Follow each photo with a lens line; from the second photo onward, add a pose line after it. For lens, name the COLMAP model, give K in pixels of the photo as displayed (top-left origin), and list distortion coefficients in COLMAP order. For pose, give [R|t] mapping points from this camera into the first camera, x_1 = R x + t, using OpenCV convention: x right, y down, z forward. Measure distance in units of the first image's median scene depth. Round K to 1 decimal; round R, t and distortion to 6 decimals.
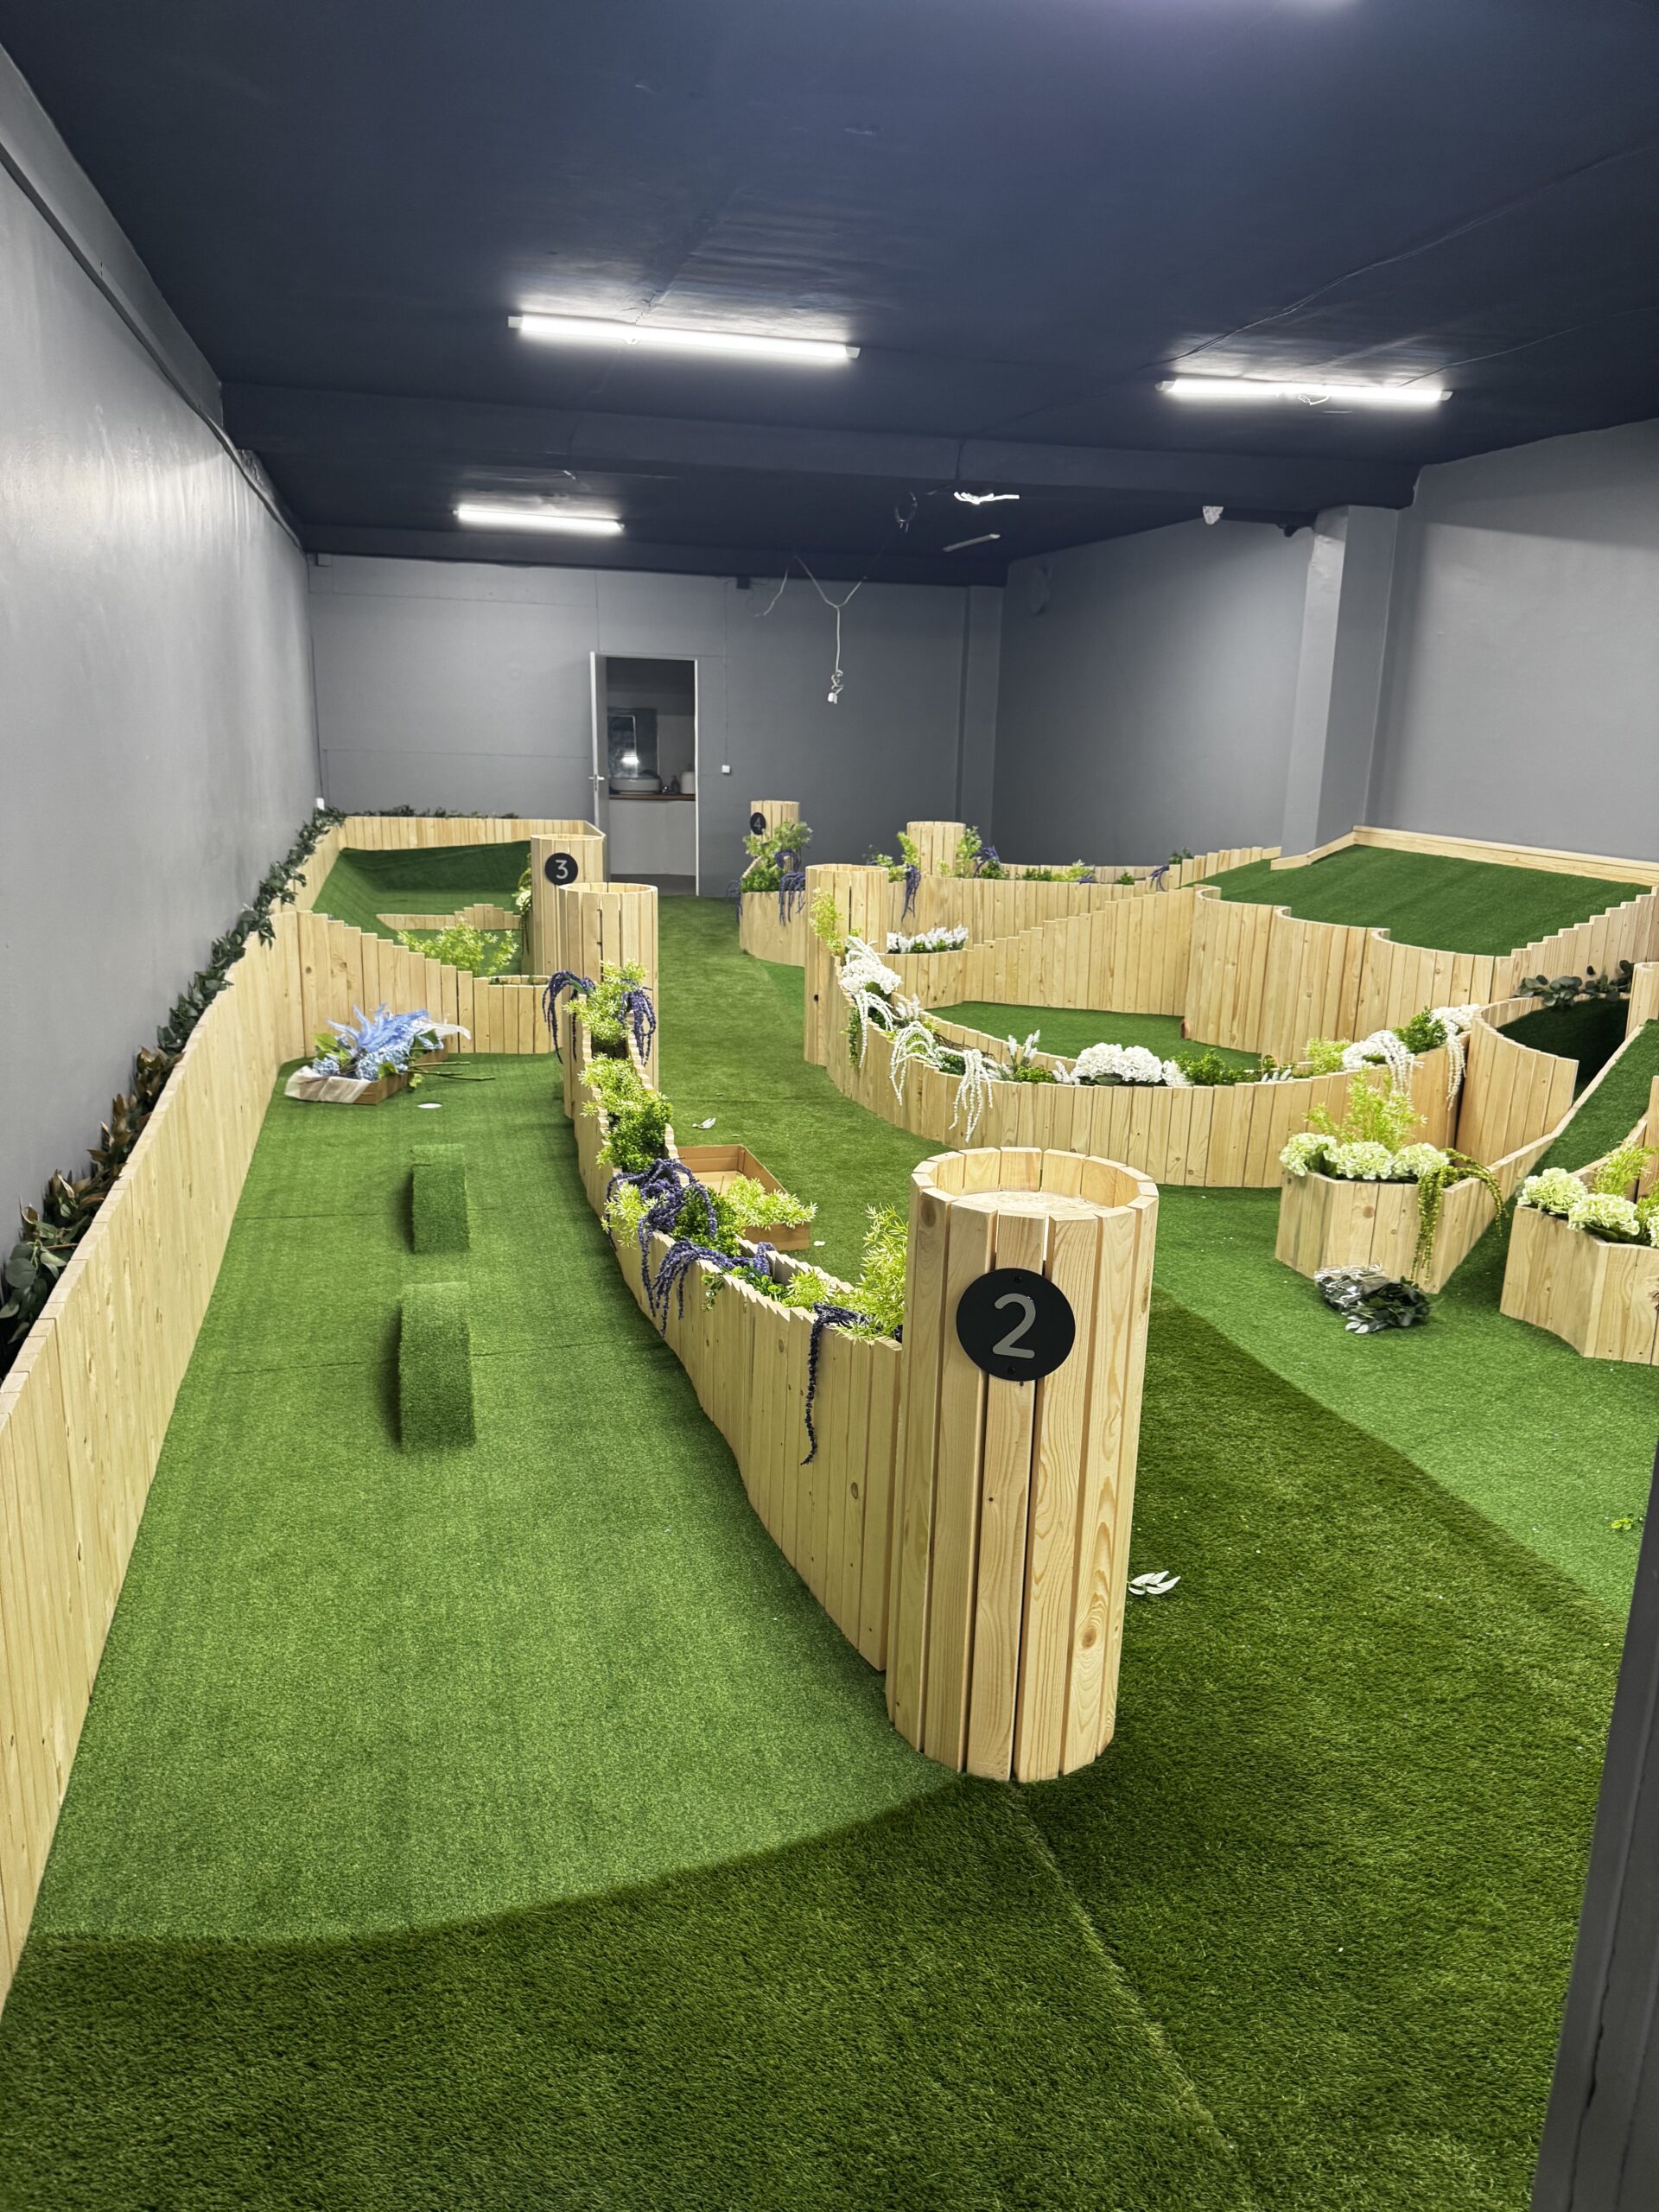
lens RADIAL K [[1561.4, 0, 835.1], [0, 1561.4, 1127.7], [0, 0, 1]] dist [0.171123, -0.325541]
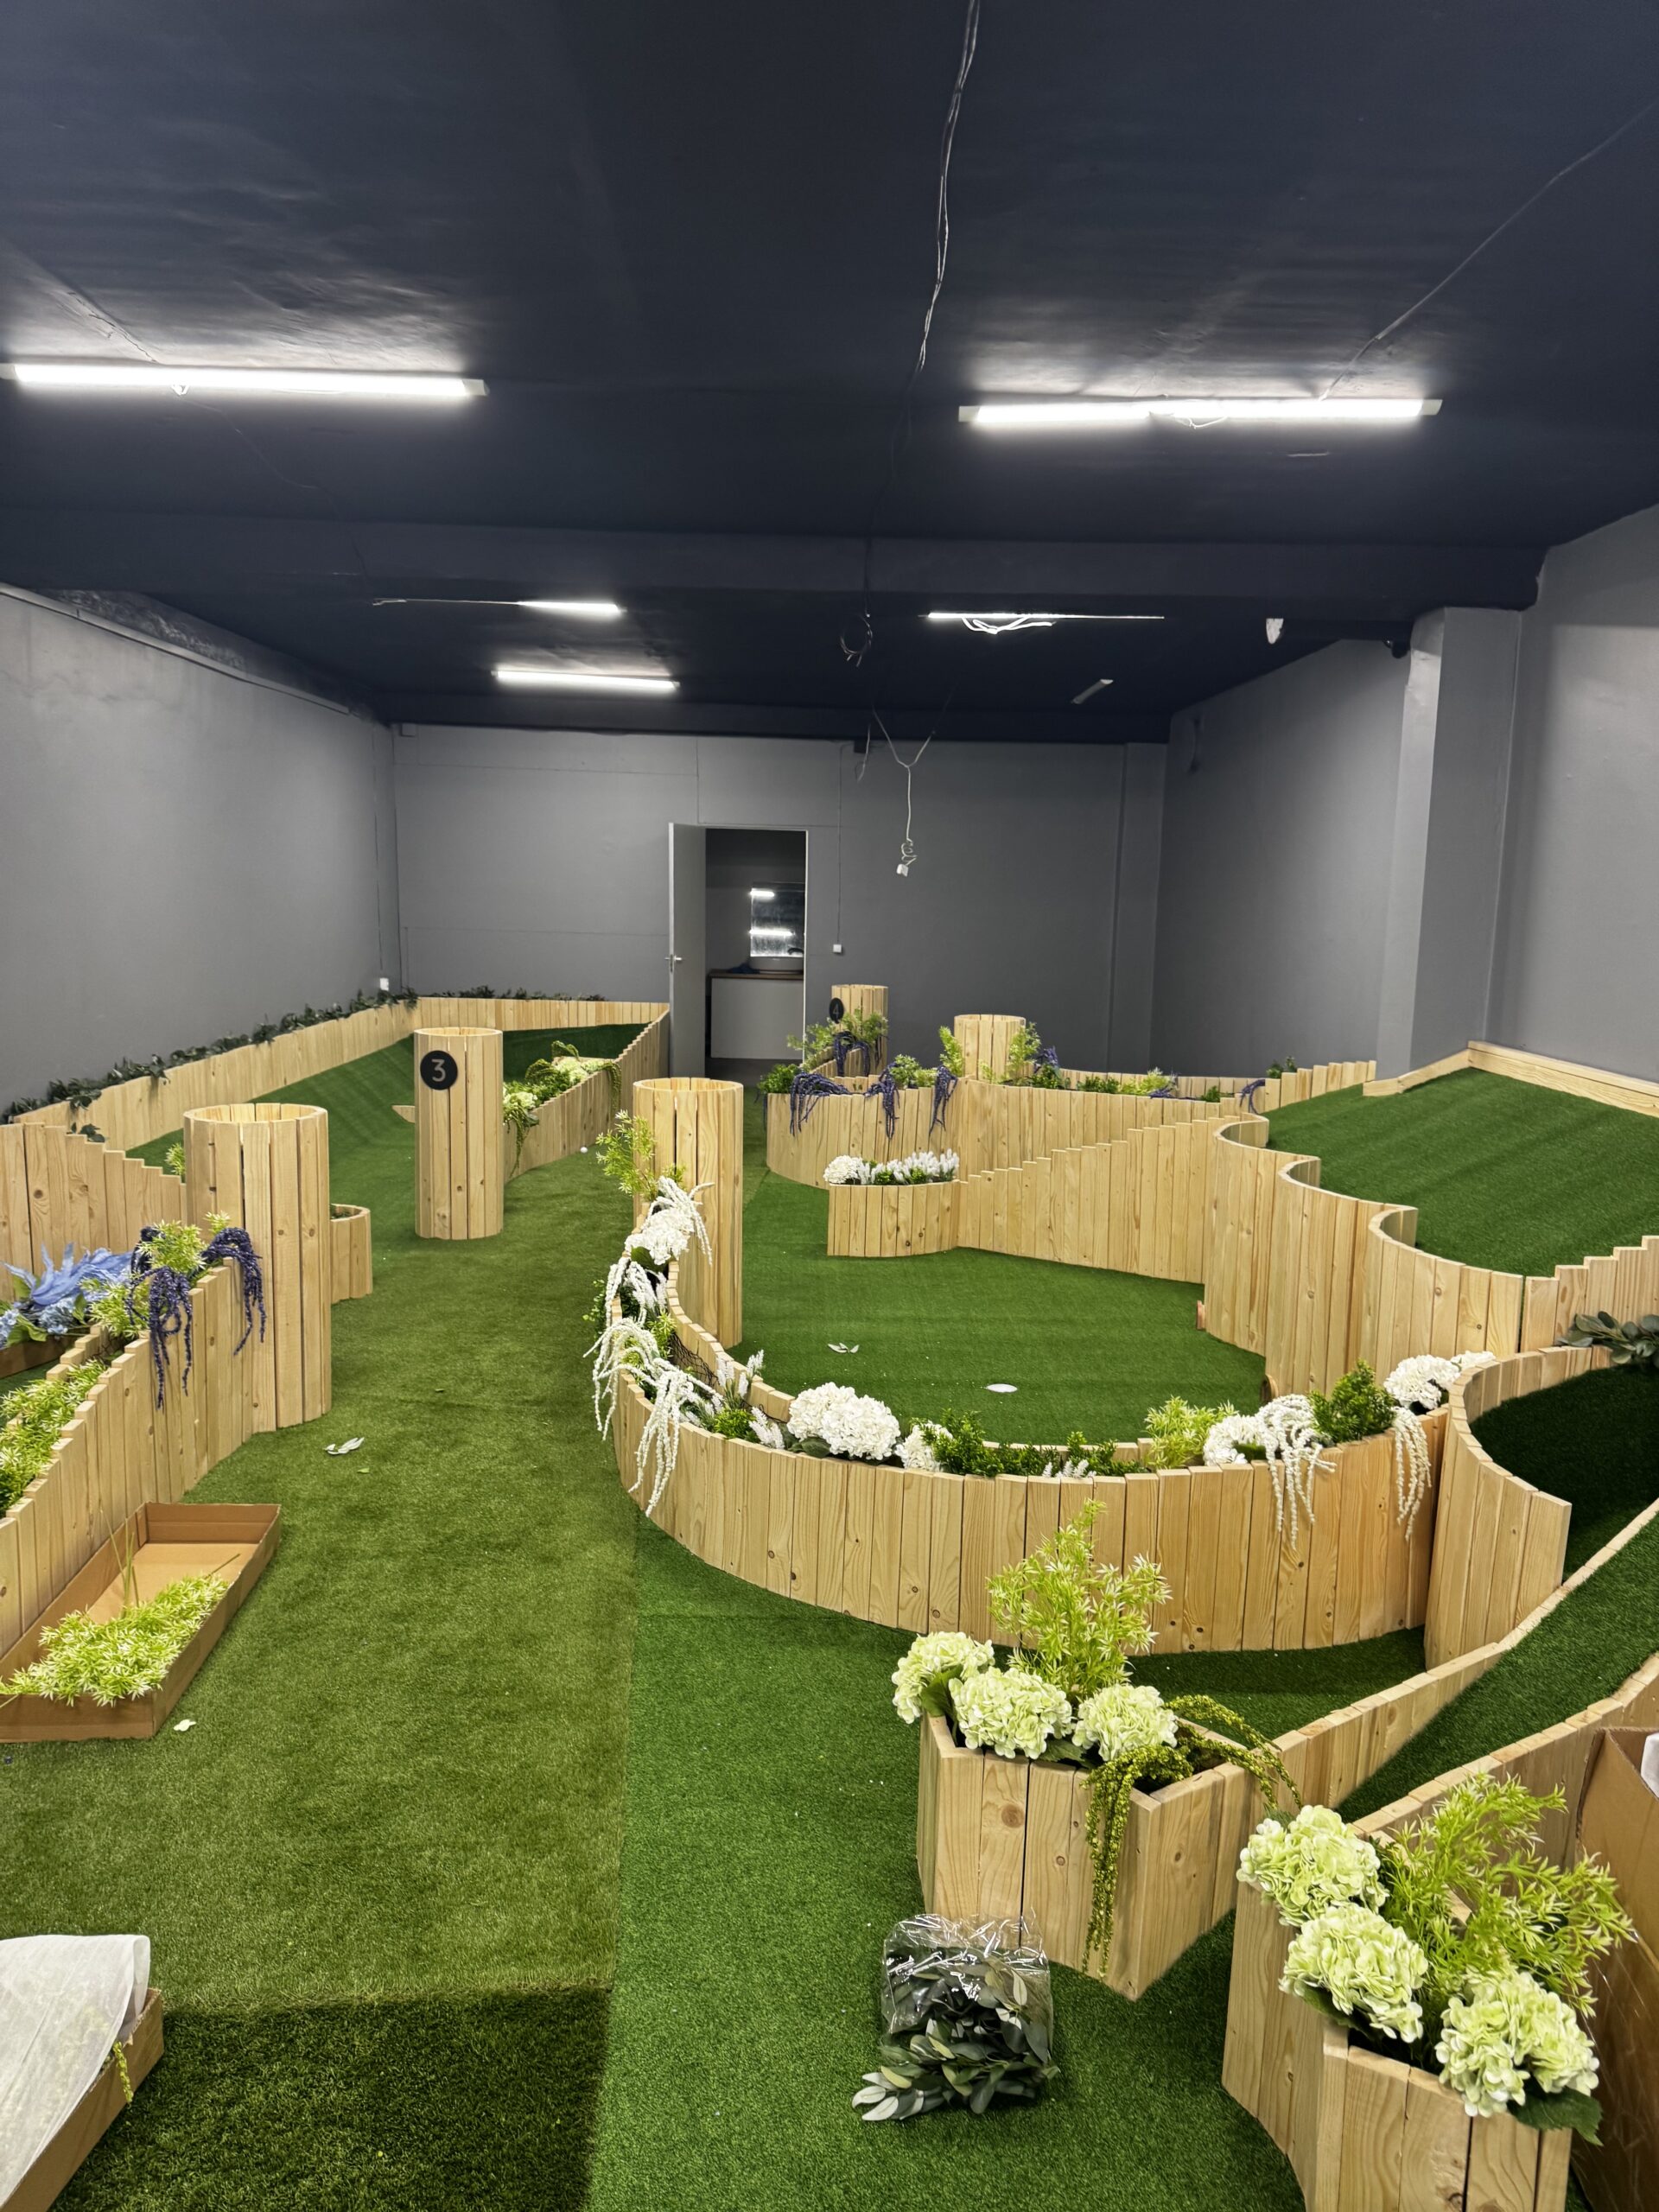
lens RADIAL K [[1561.4, 0, 835.1], [0, 1561.4, 1127.7], [0, 0, 1]] dist [0.171123, -0.325541]
pose [[0.972512, 0.034432, -0.230295, 0.246912], [-0.058404, 0.993461, -0.098101, -0.073986], [0.225411, 0.108854, 0.968163, 0.284286]]
